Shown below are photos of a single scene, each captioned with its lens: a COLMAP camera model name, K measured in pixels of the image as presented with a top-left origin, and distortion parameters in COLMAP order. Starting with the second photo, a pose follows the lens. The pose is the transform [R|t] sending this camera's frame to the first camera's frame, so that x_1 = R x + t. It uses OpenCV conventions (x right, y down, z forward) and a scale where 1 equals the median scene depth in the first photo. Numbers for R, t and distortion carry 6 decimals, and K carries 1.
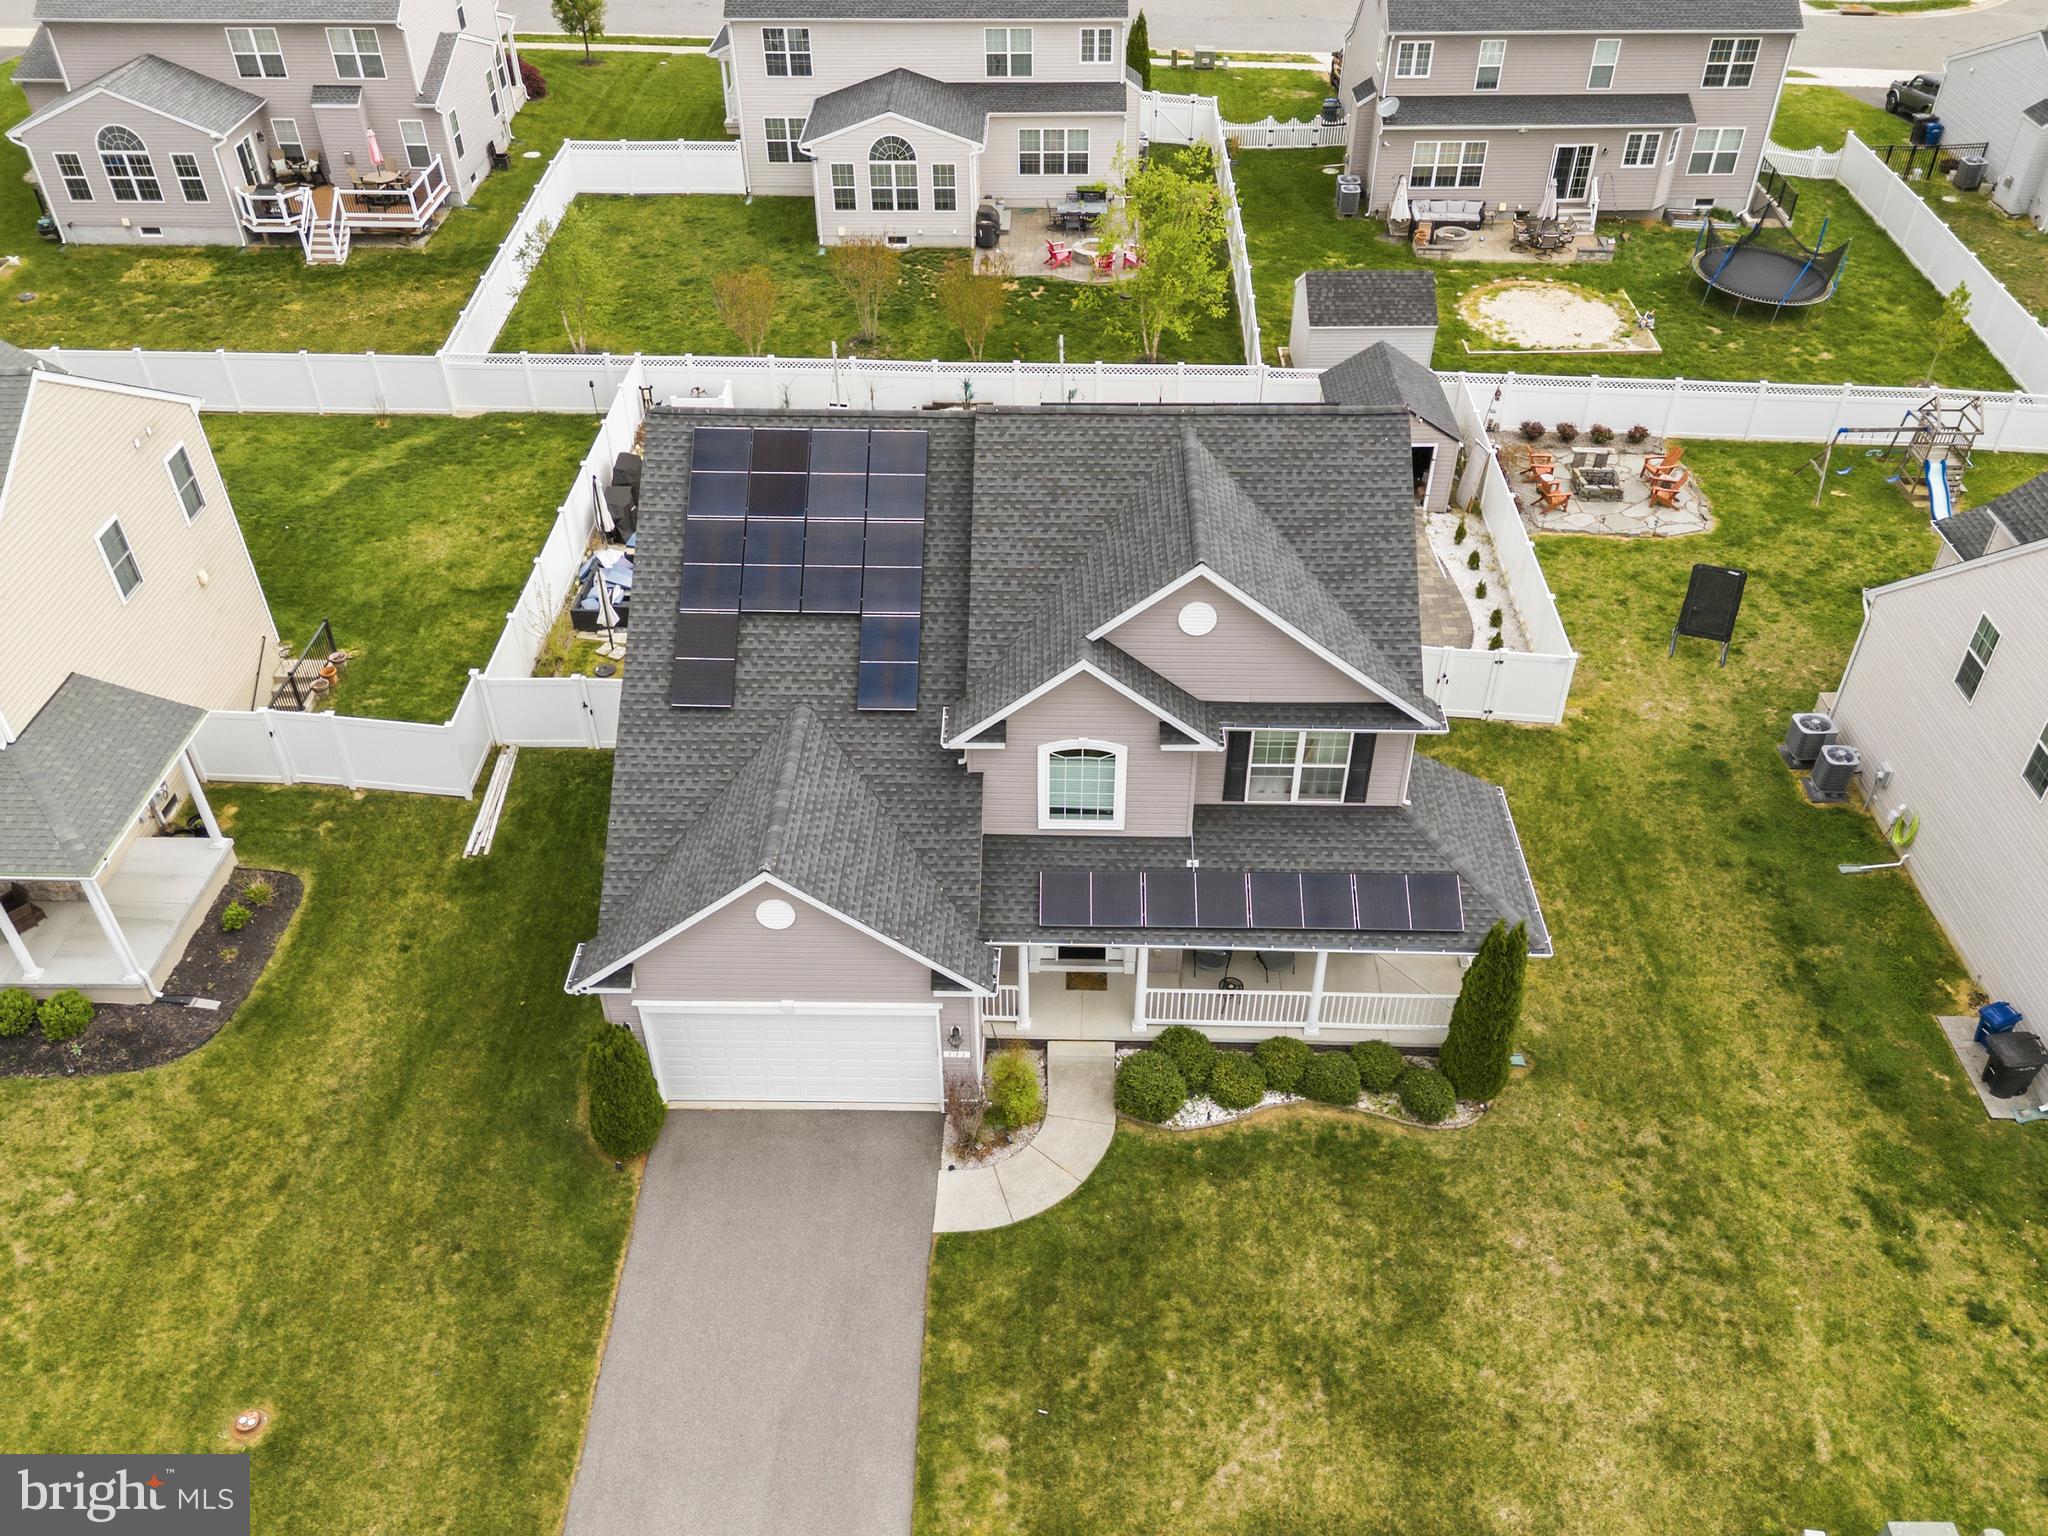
lens RADIAL K [[1575.8, 0, 1048.7], [0, 1575.8, 820.7], [0, 0, 1]] dist [0.070491, -0.060026]
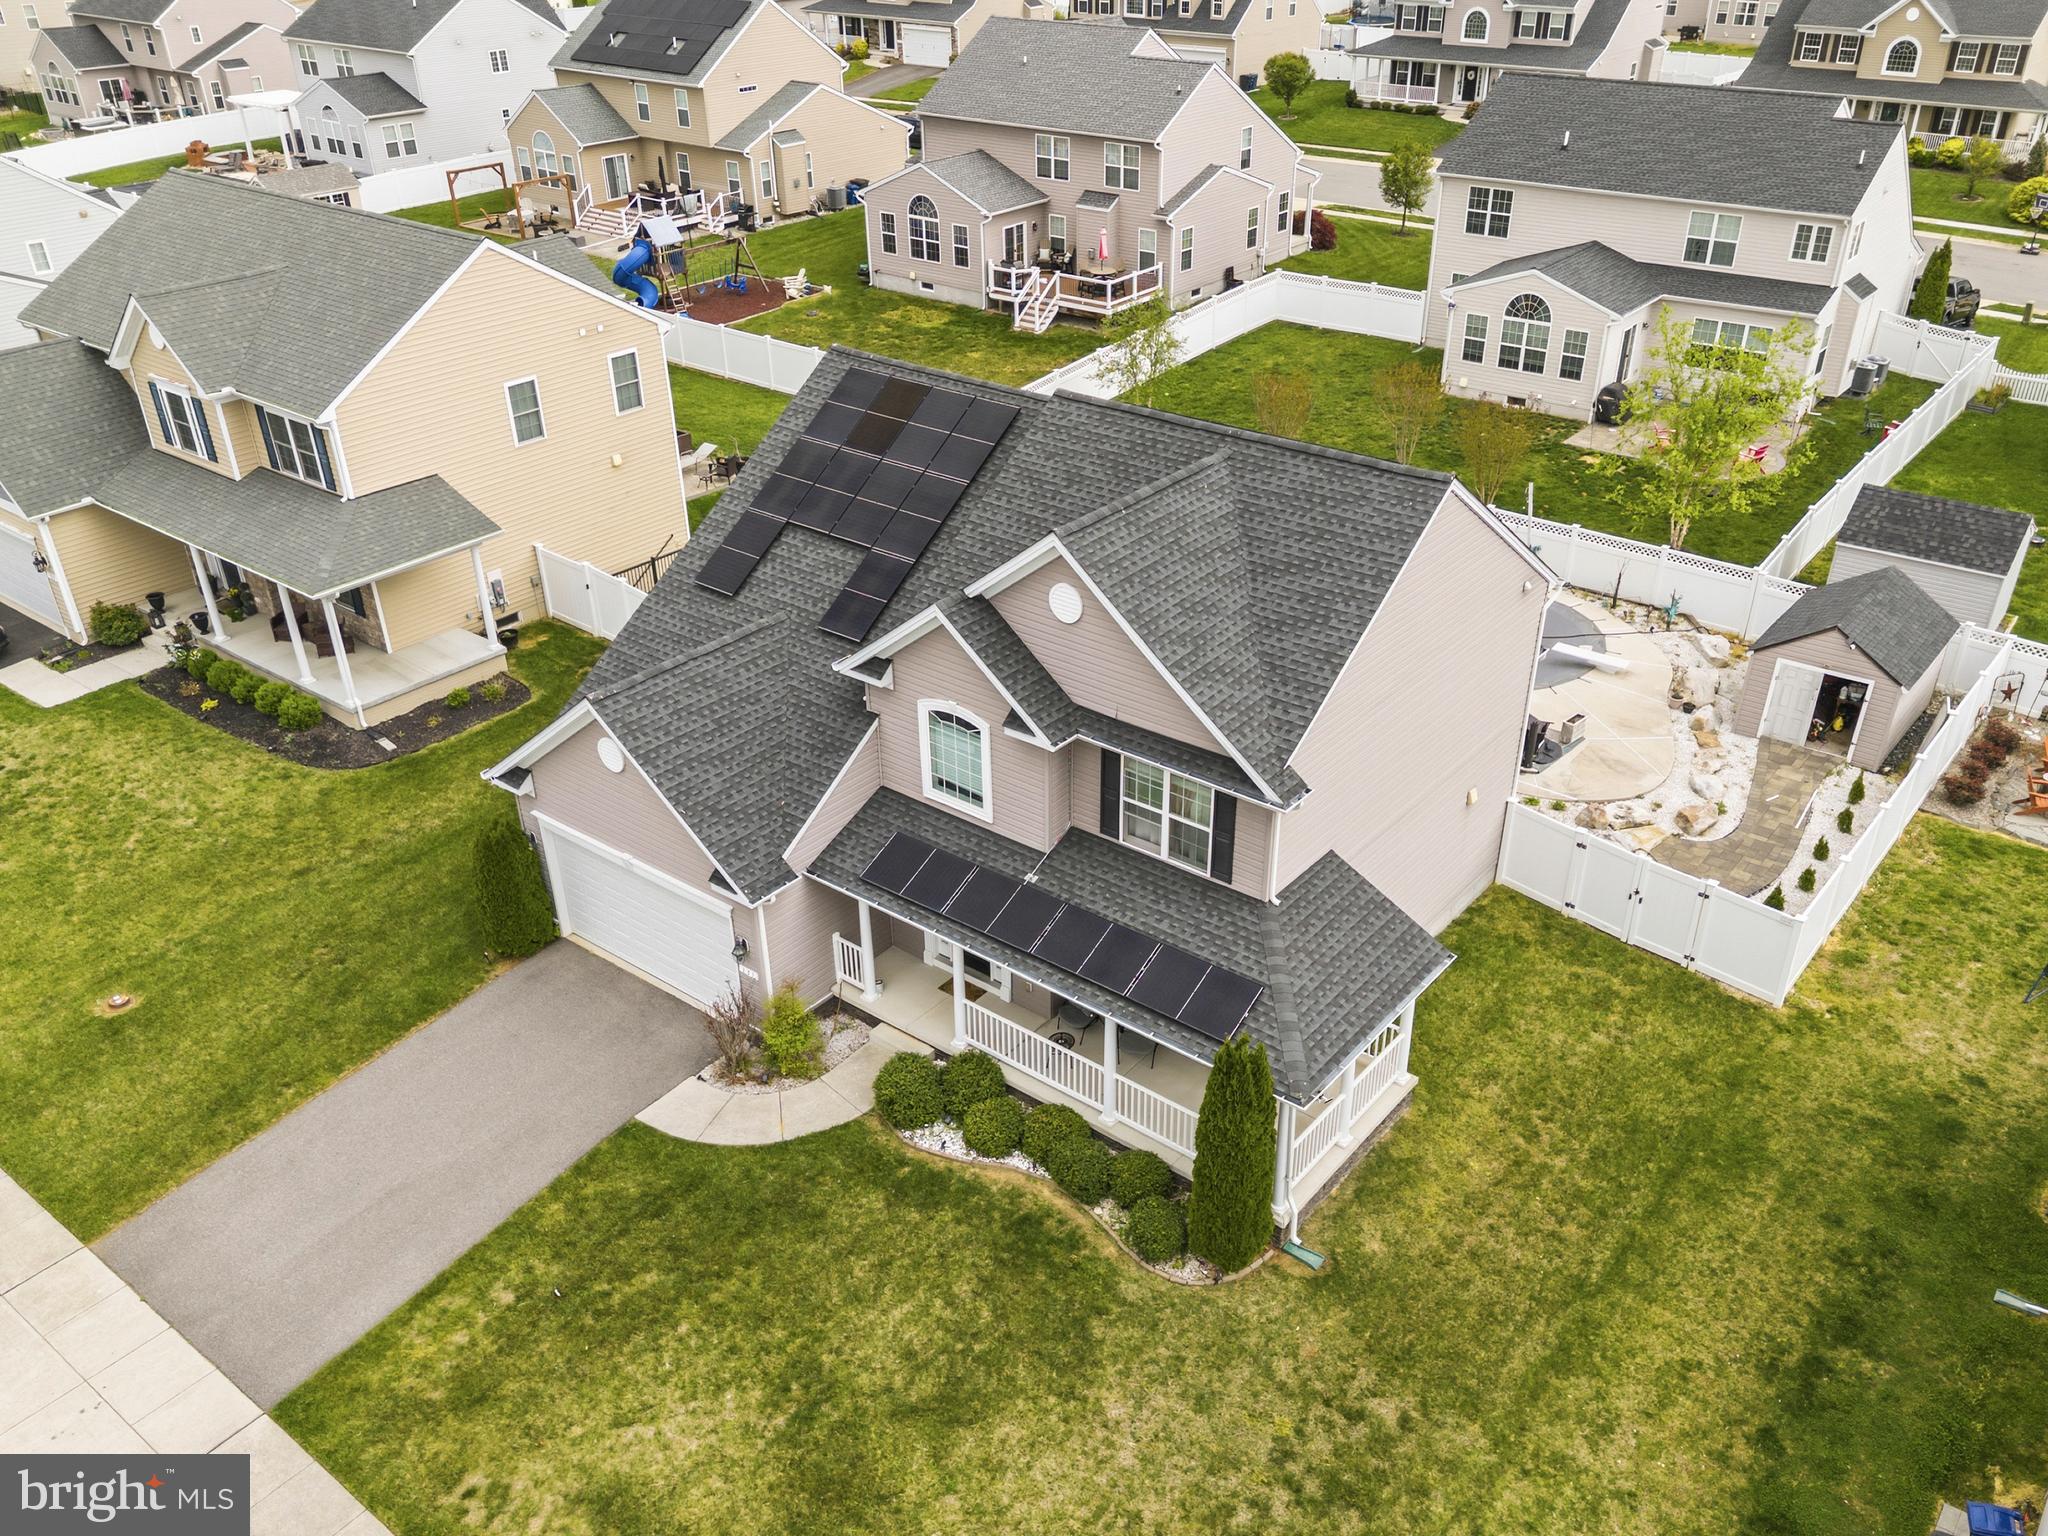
lens RADIAL K [[1609.7, 0, 1094.9], [0, 1609.7, 851.6], [0, 0, 1]] dist [0.081953, -0.081621]
pose [[0.811795, 0.315287, -0.491510, 0.566766], [-0.378669, 0.924976, -0.032083, 0.028423], [0.444520, 0.212165, 0.870281, 0.196273]]
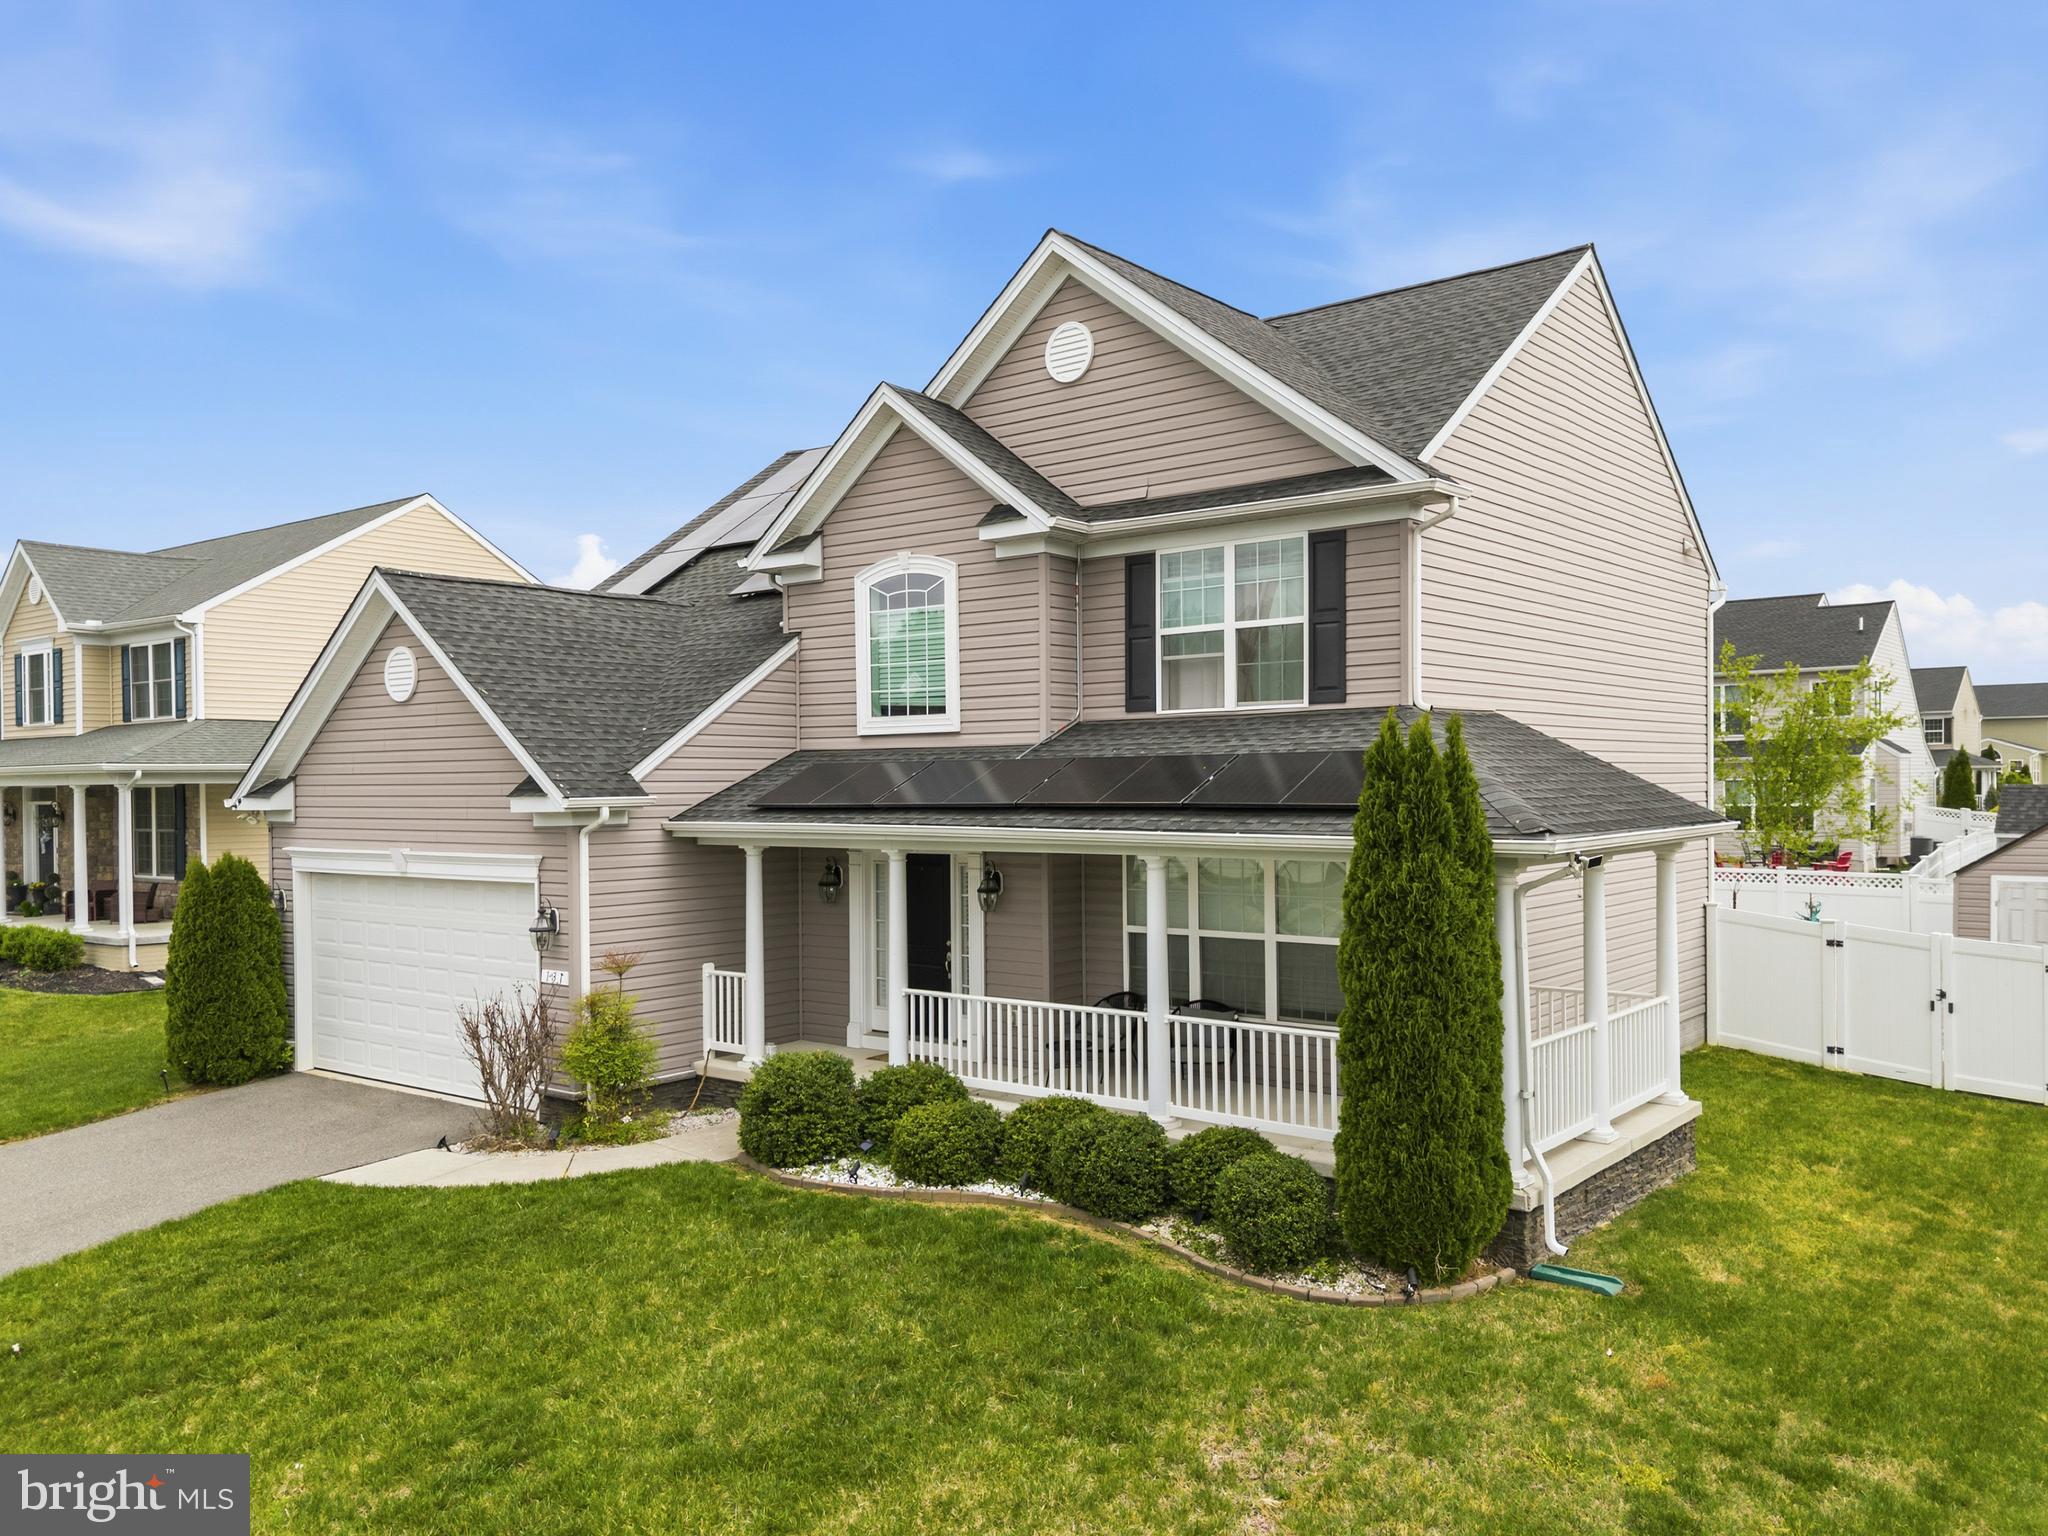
lens RADIAL K [[1575.8, 0, 1048.7], [0, 1575.8, 820.7], [0, 0, 1]] dist [0.070491, -0.060026]
pose [[0.803210, 0.007955, -0.595642, 0.435457], [-0.374139, 0.784824, -0.494036, 0.317897], [0.463544, 0.619667, 0.633355, 0.643424]]
